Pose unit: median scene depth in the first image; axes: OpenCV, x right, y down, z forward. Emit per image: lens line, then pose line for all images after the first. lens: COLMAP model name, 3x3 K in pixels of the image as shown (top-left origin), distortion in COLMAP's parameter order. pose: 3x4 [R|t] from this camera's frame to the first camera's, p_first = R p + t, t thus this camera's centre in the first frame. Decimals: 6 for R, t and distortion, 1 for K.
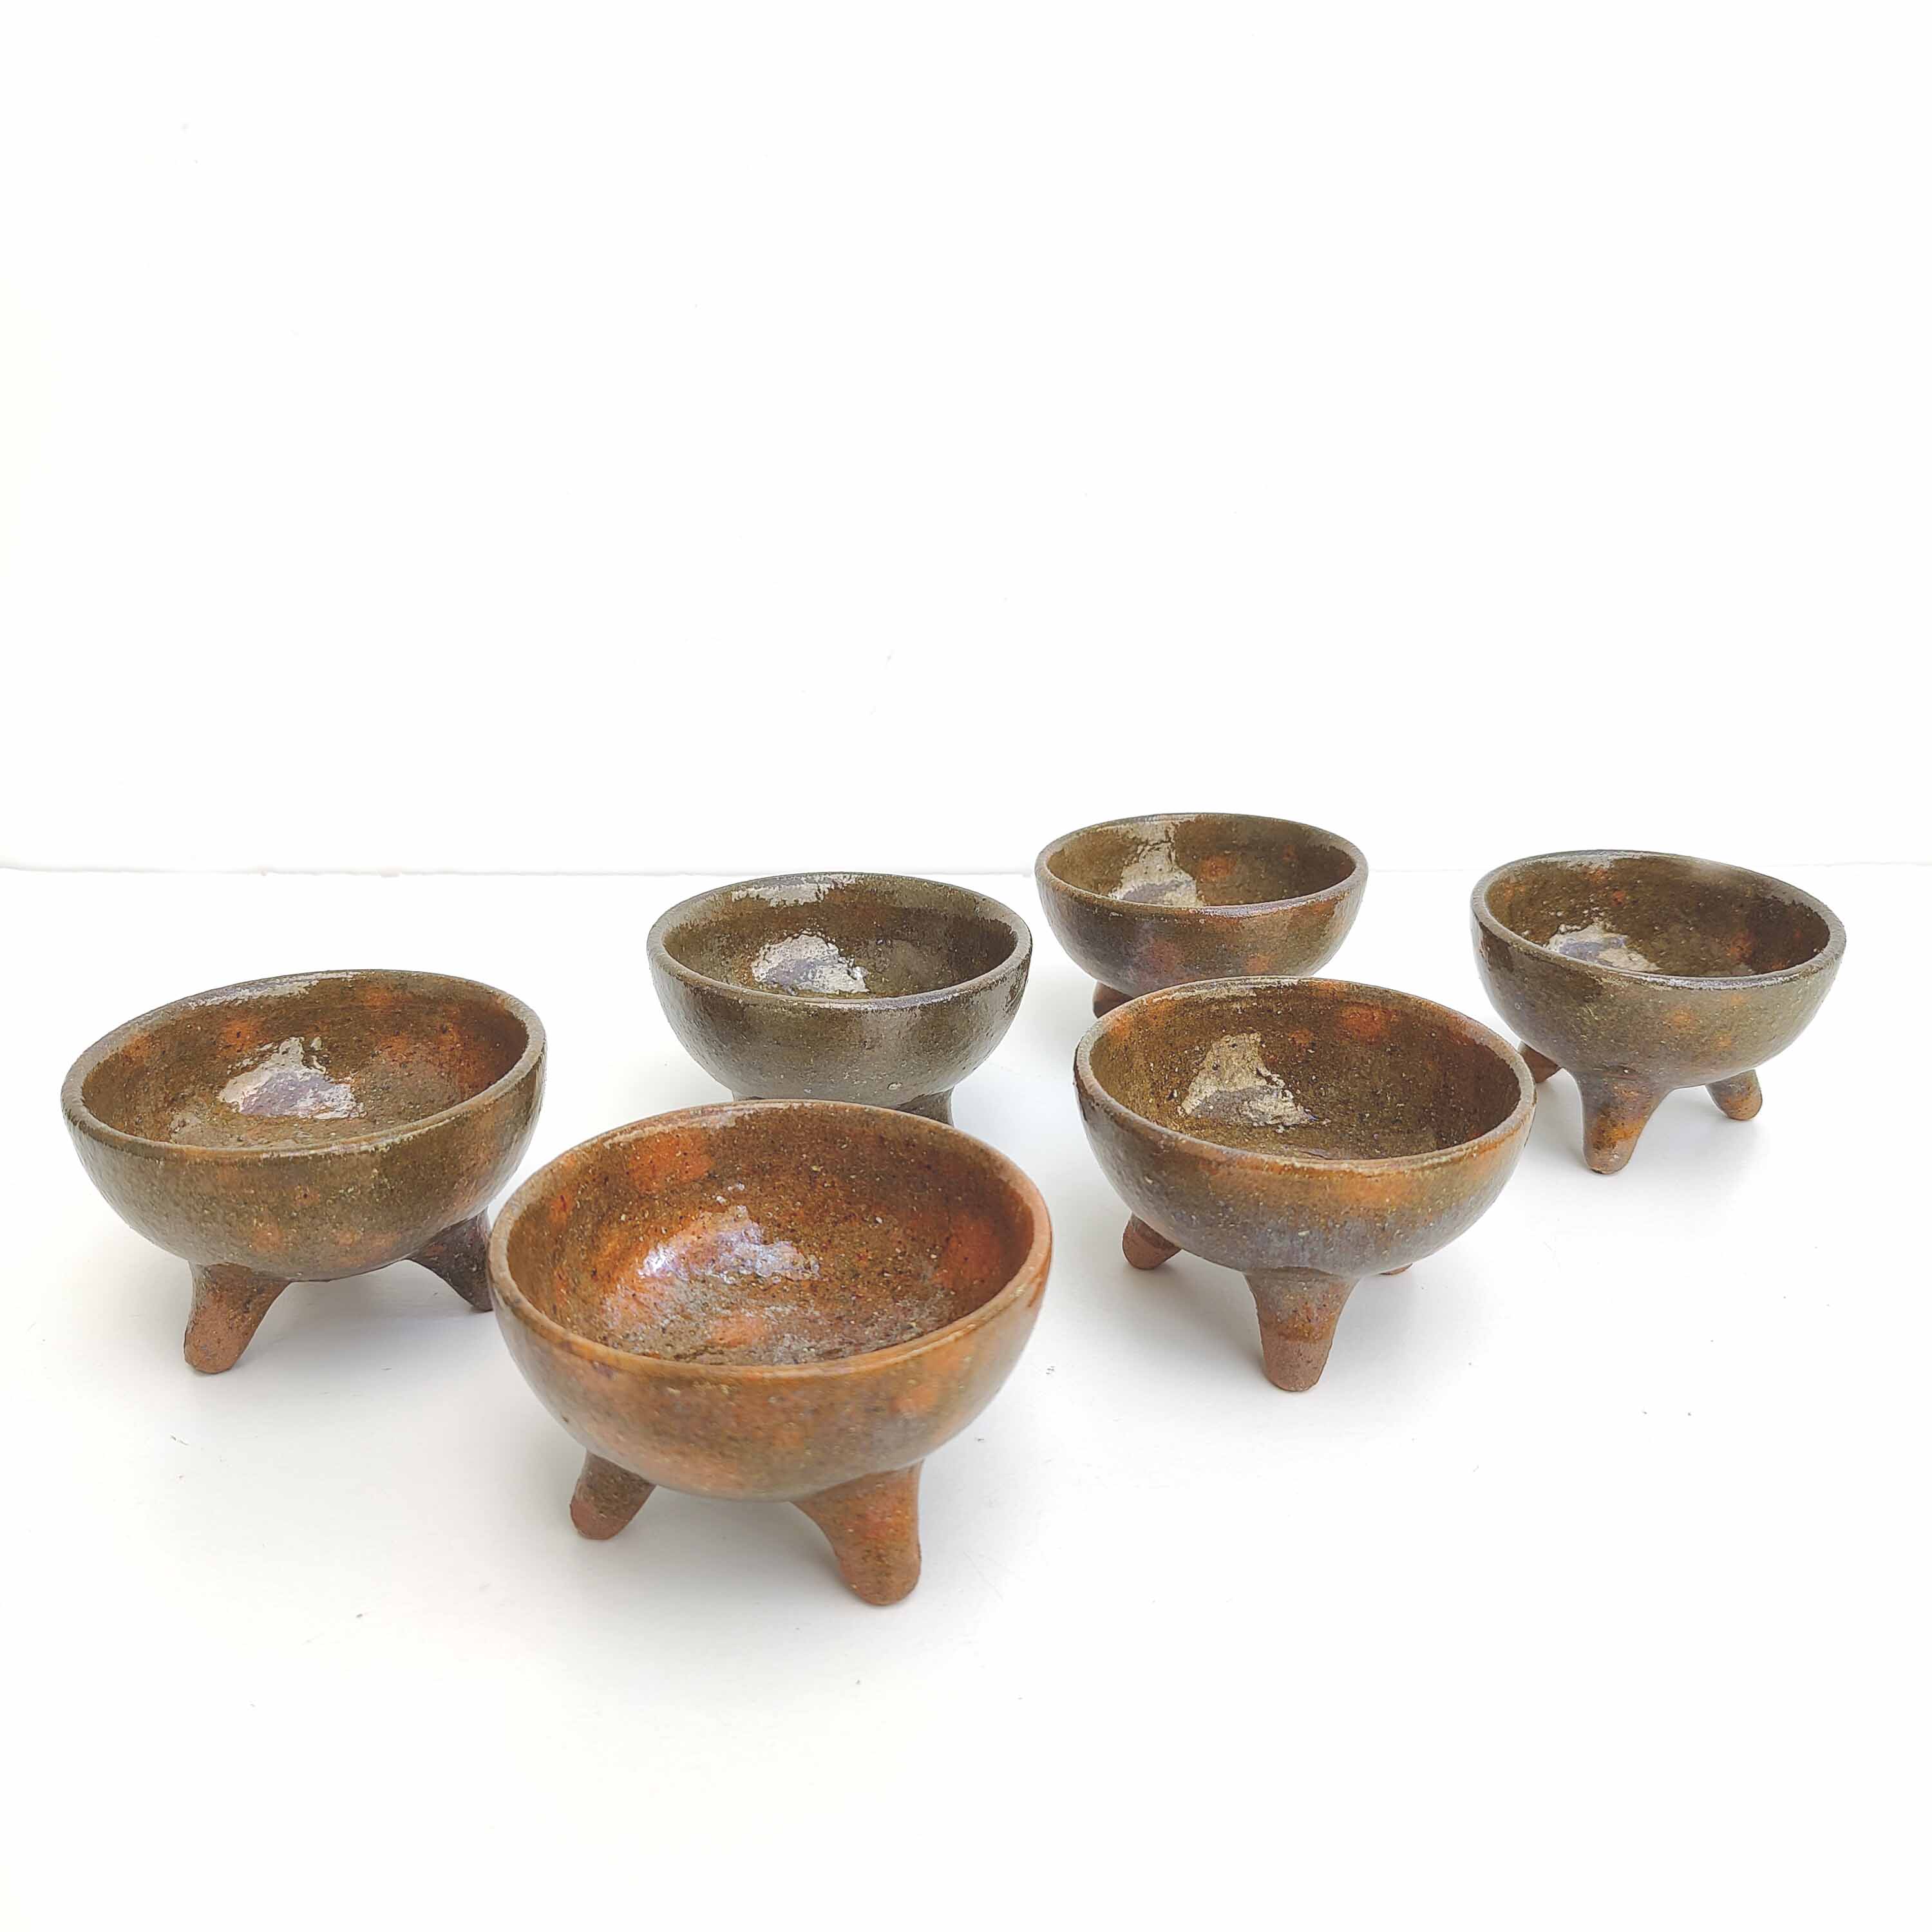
lens RADIAL K [[1913.5, 0, 964.5], [0, 1913.5, 927.4], [0, 0, 1]] dist [0.009132, 0.033982]
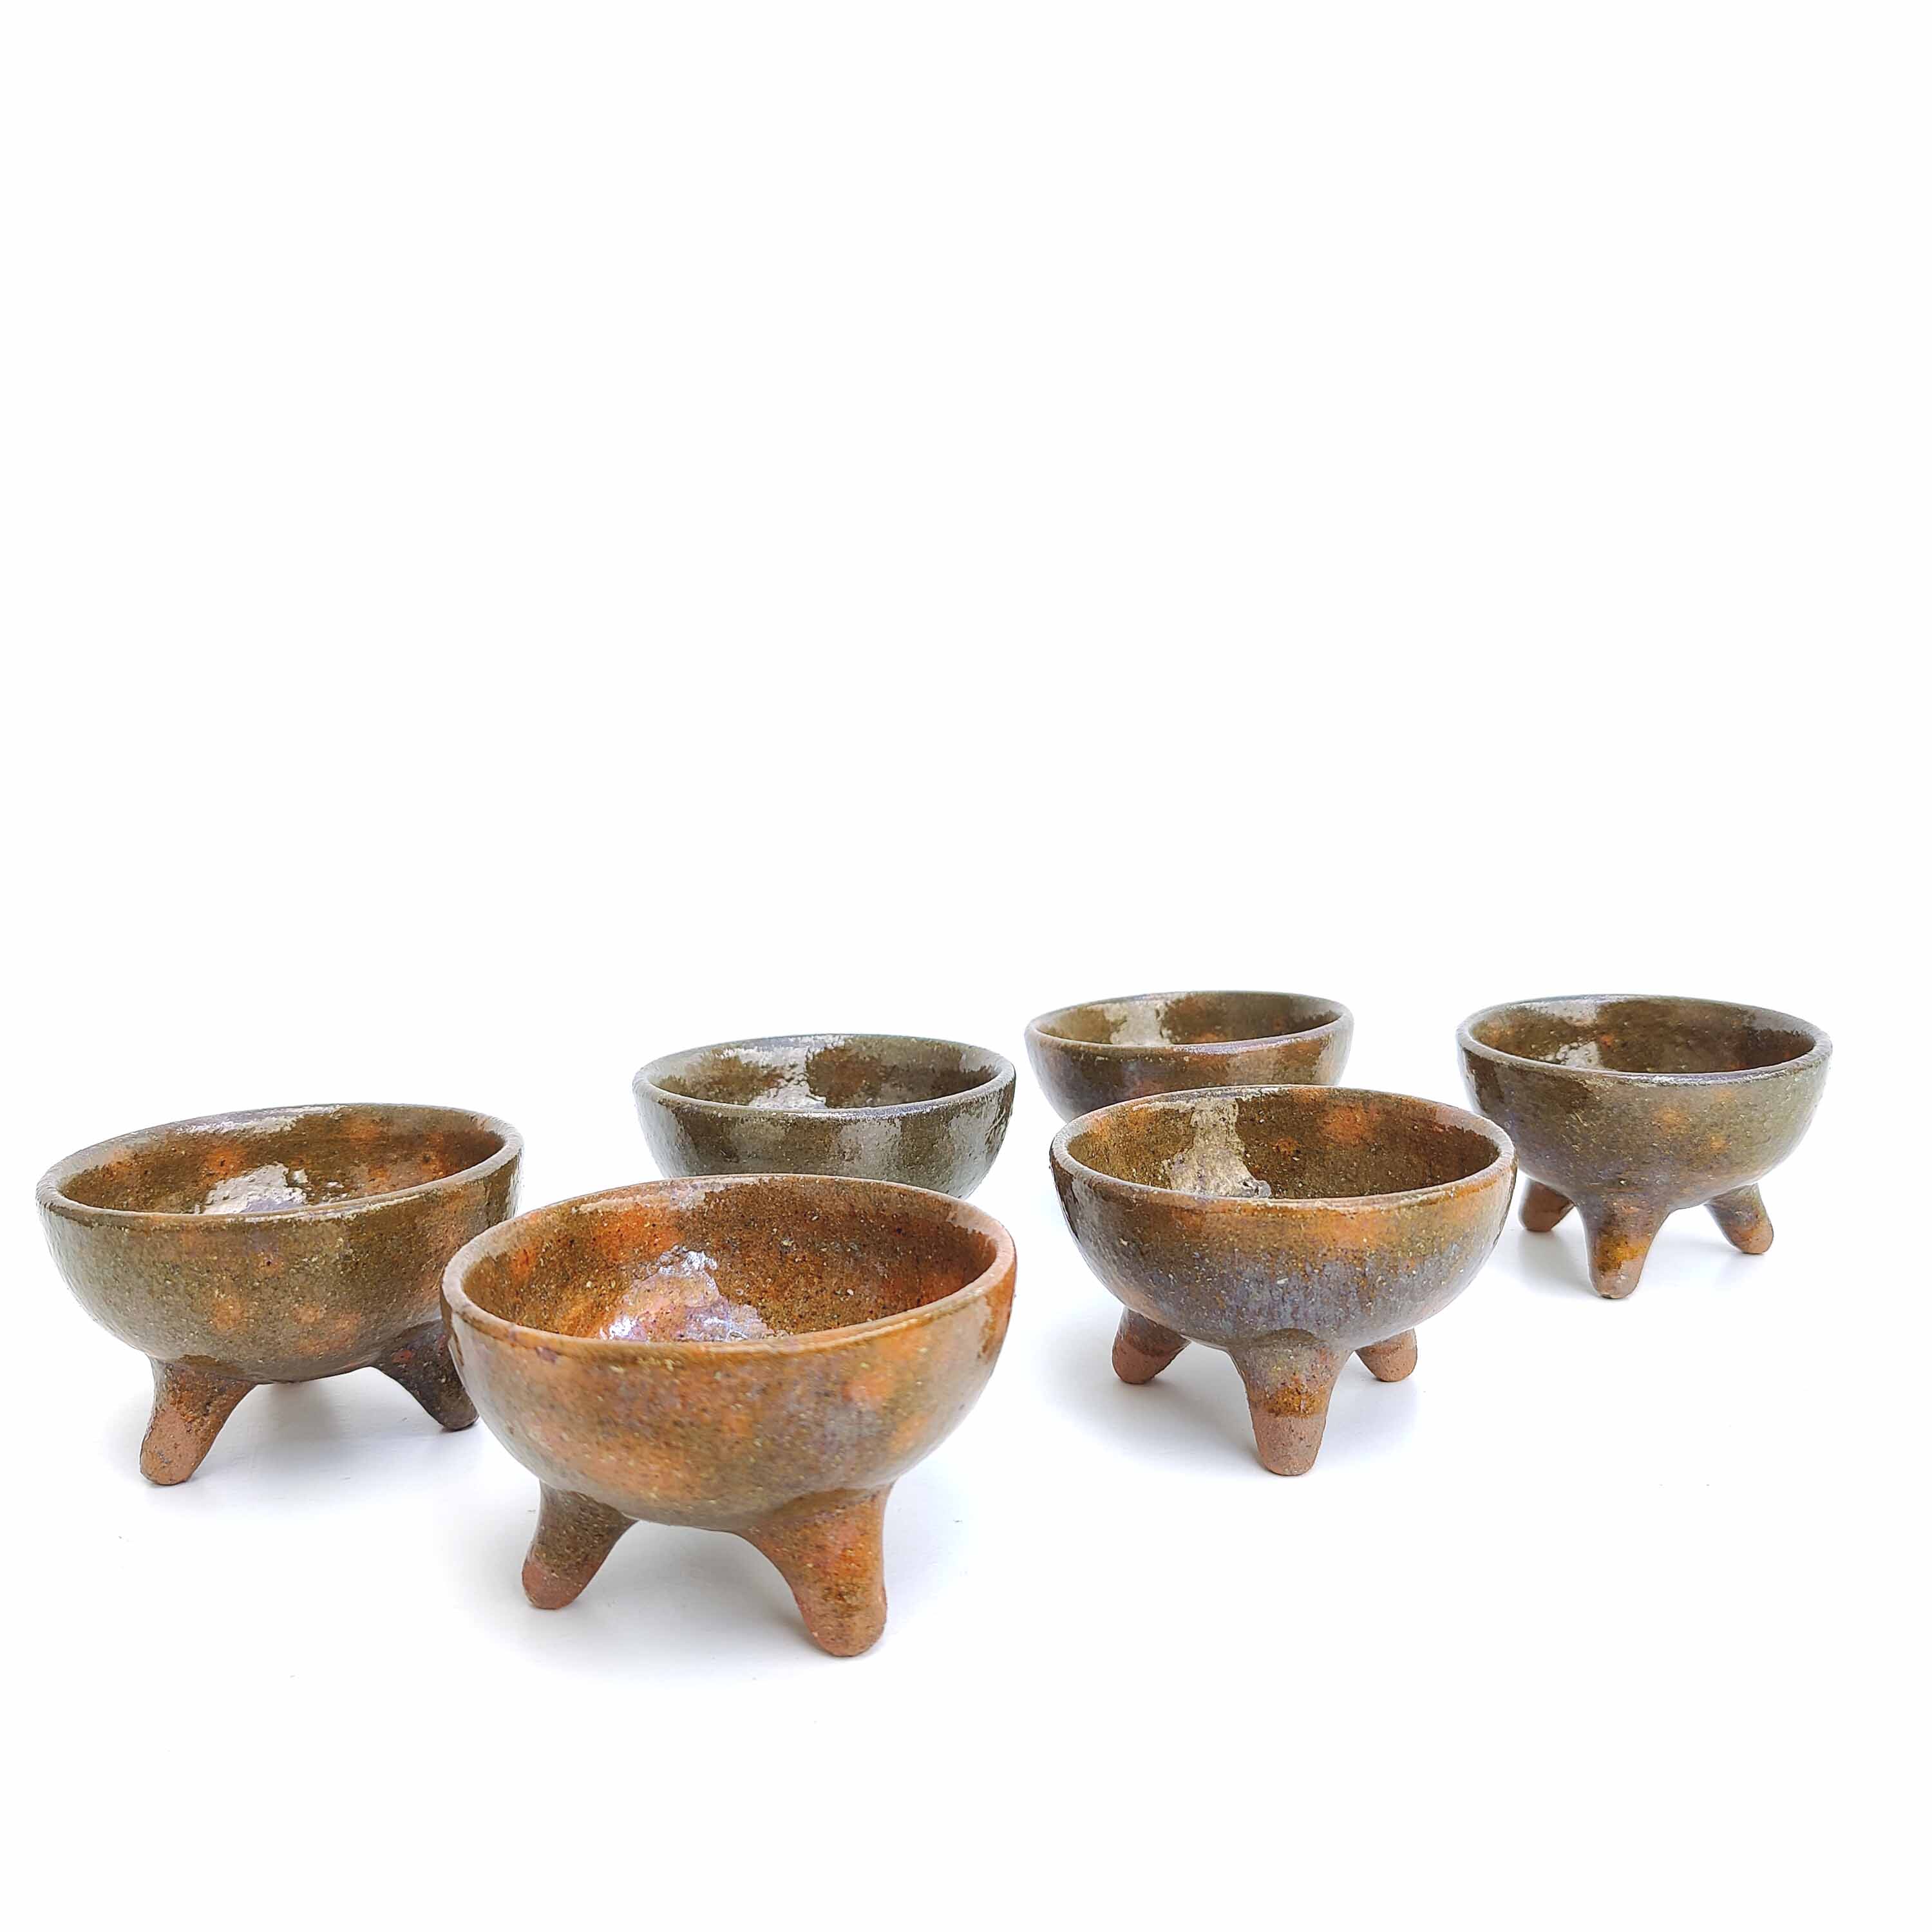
lens RADIAL K [[1913.5, 0, 964.5], [0, 1913.5, 927.4], [0, 0, 1]] dist [0.009132, 0.033982]
pose [[0.999308, -0.028560, -0.023815, 0.043095], [0.022409, 0.973578, -0.227251, 0.198690], [0.029676, 0.226560, 0.973545, 0.005705]]
